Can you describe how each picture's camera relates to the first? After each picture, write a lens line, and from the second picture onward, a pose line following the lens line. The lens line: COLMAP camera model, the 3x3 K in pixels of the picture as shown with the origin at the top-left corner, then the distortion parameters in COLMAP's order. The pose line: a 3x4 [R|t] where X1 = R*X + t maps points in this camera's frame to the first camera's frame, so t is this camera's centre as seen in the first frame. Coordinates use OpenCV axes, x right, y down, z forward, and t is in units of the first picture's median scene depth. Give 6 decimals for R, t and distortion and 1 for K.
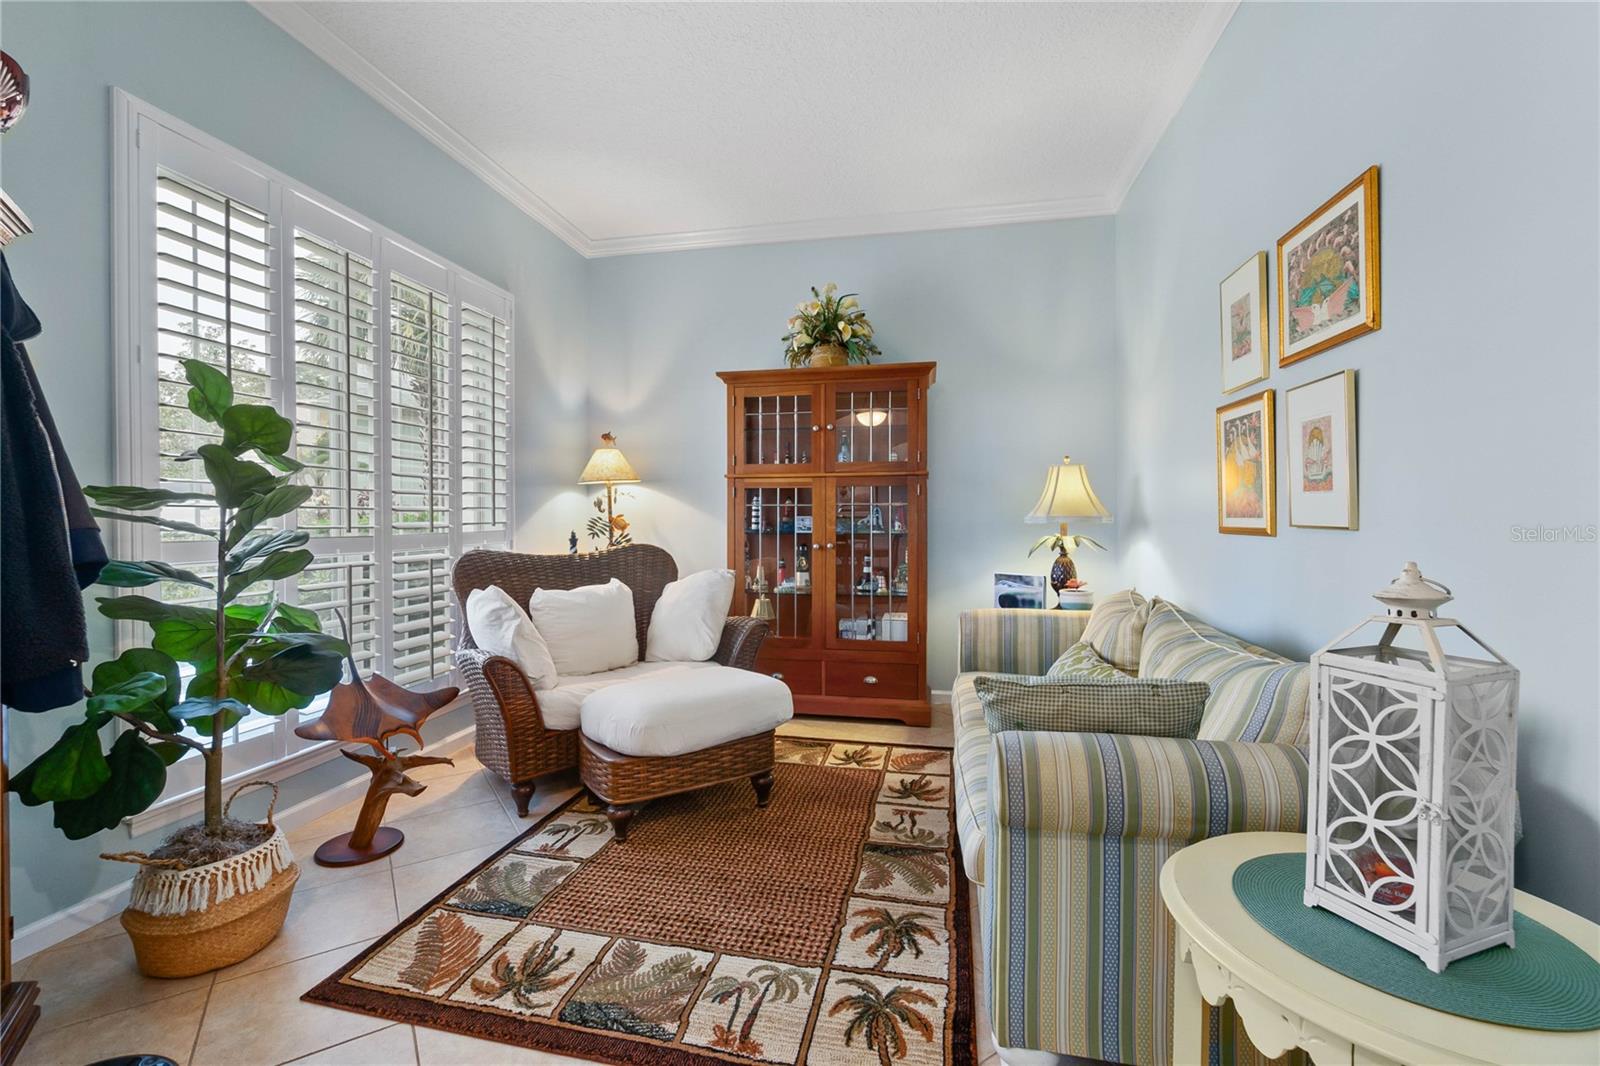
lens RADIAL K [[680.6, 0, 791.9], [0, 680.6, 525.7], [0, 0, 1]] dist [-0.003456, 0.000469]
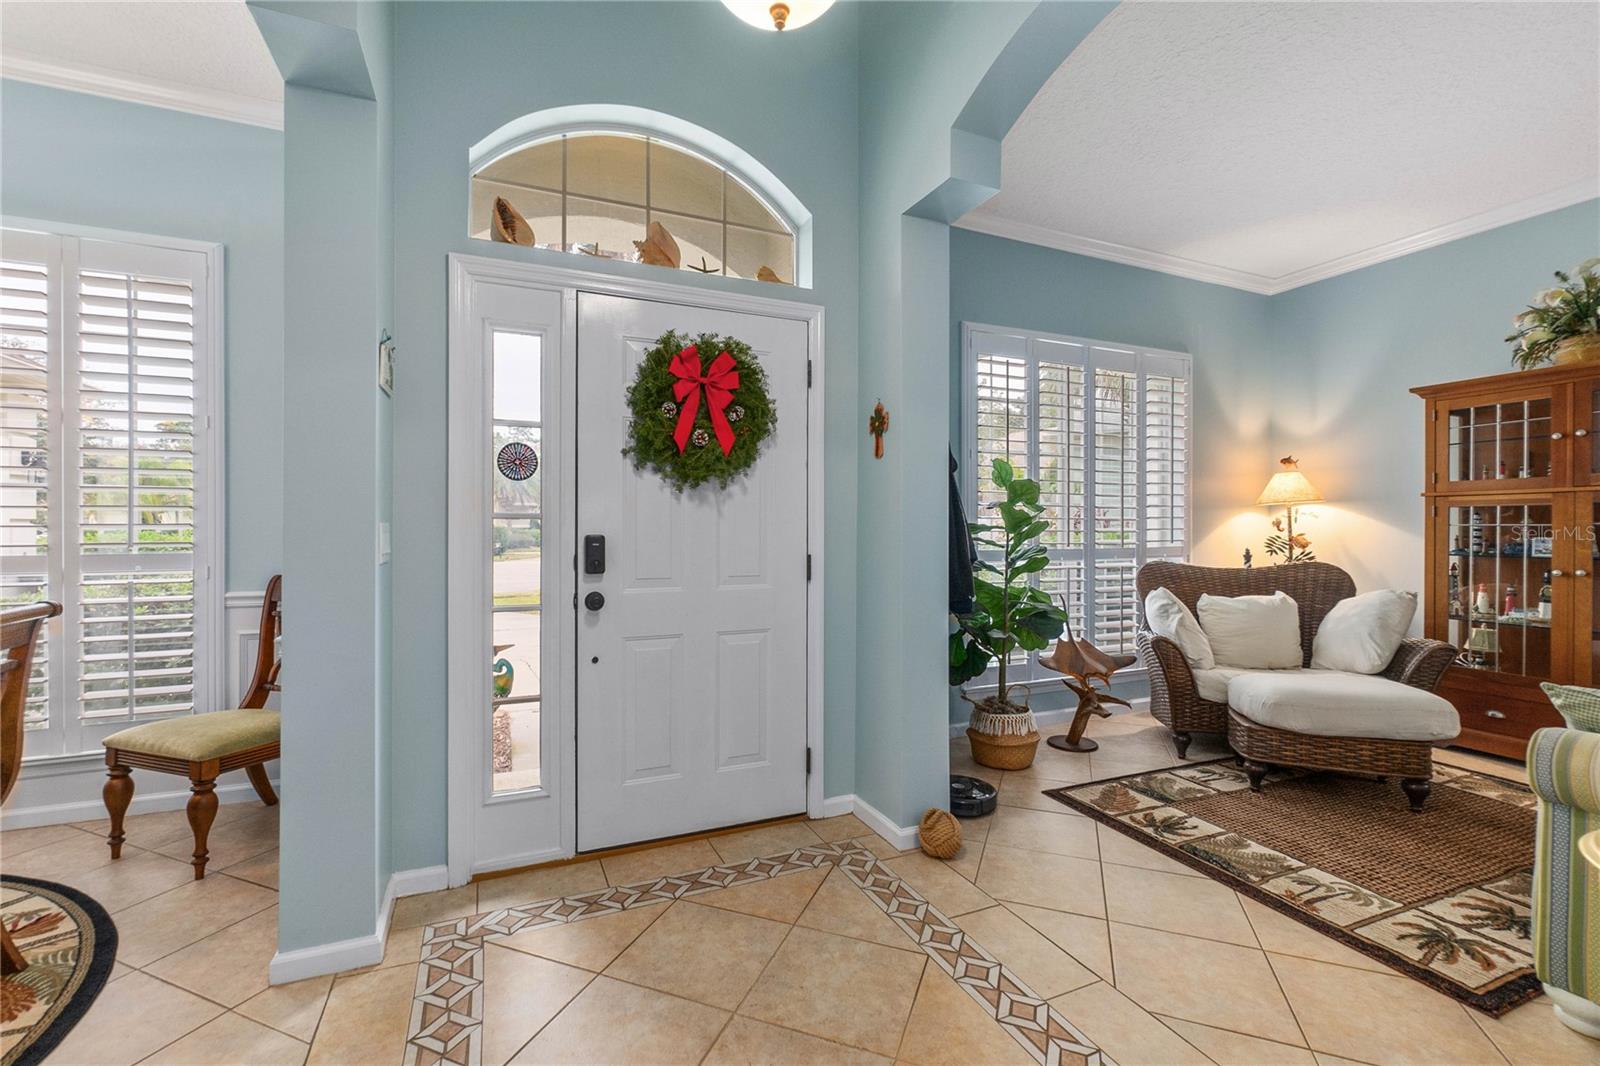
lens RADIAL K [[693.6, 0, 789.2], [0, 693.6, 534.2], [0, 0, 1]] dist [-0.001347, 0.000586]
pose [[0.570376, 0.005442, -0.821366, 0.321967], [-0.009141, 0.999958, 0.000277, -0.015035], [0.821333, 0.007350, 0.570402, -0.481660]]
